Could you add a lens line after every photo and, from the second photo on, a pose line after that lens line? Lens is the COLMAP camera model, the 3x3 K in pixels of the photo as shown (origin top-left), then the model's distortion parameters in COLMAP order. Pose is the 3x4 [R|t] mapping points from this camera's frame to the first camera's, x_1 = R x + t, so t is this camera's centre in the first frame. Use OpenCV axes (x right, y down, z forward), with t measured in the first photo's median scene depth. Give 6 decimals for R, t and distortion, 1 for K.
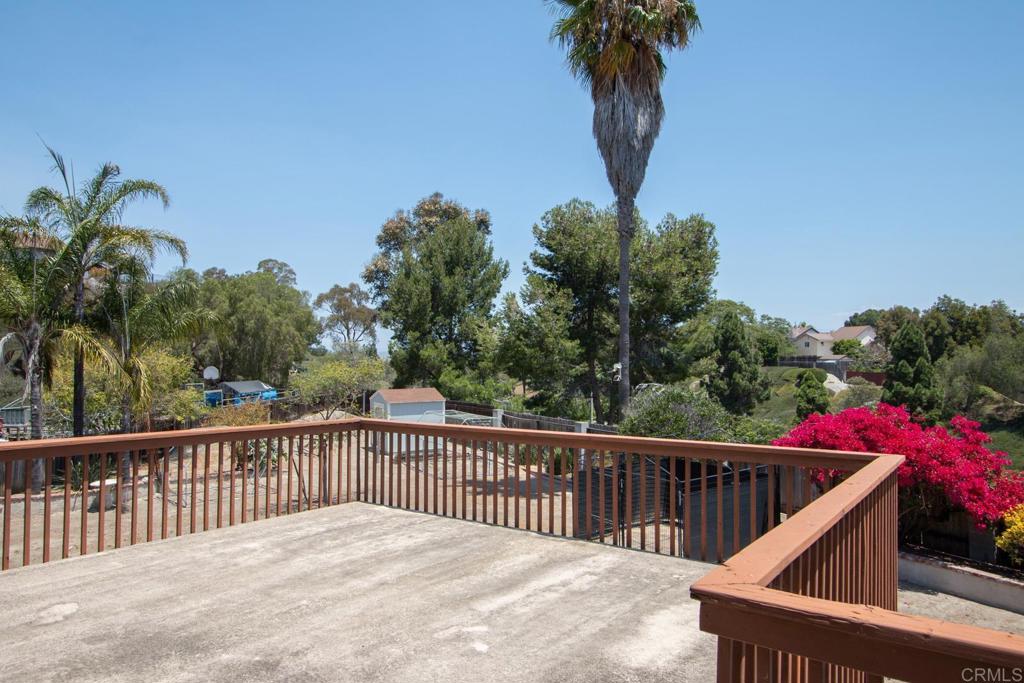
lens RADIAL K [[696.2, 0, 510.9], [0, 696.2, 330.8], [0, 0, 1]] dist [0.002306, 0.056266]
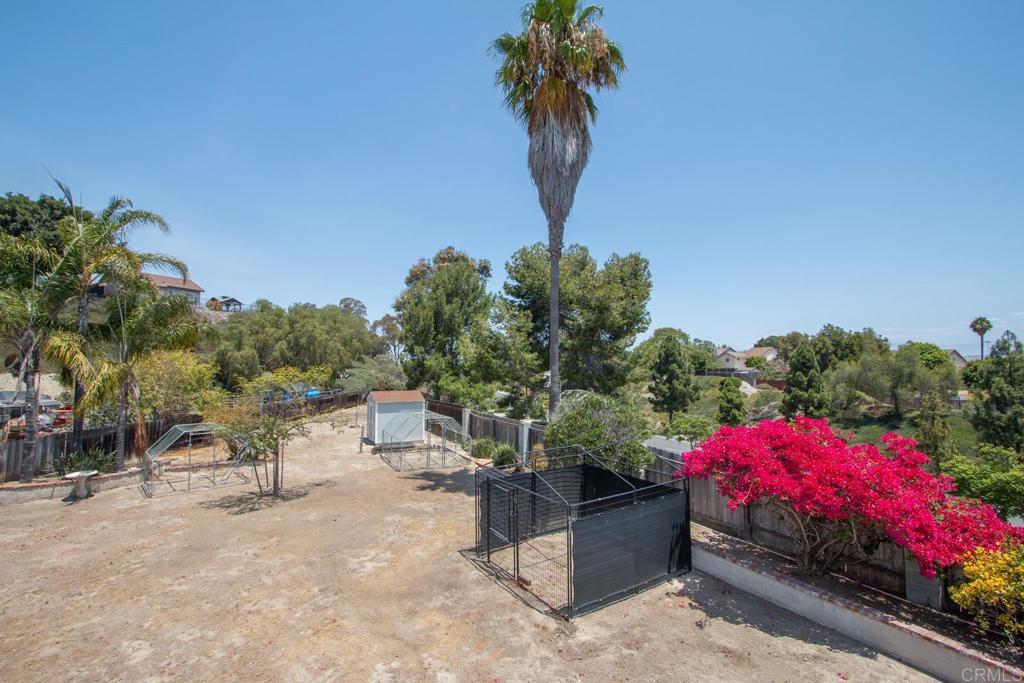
lens RADIAL K [[464.2, 0, 512.0], [0, 464.2, 341.5], [0, 0, 1]] dist [0.014405, 0.000487]
pose [[0.999434, 0.005801, -0.033126, 0.056622], [-0.006421, 0.999806, -0.018628, 0.006567], [0.033011, 0.018830, 0.999278, 0.123862]]
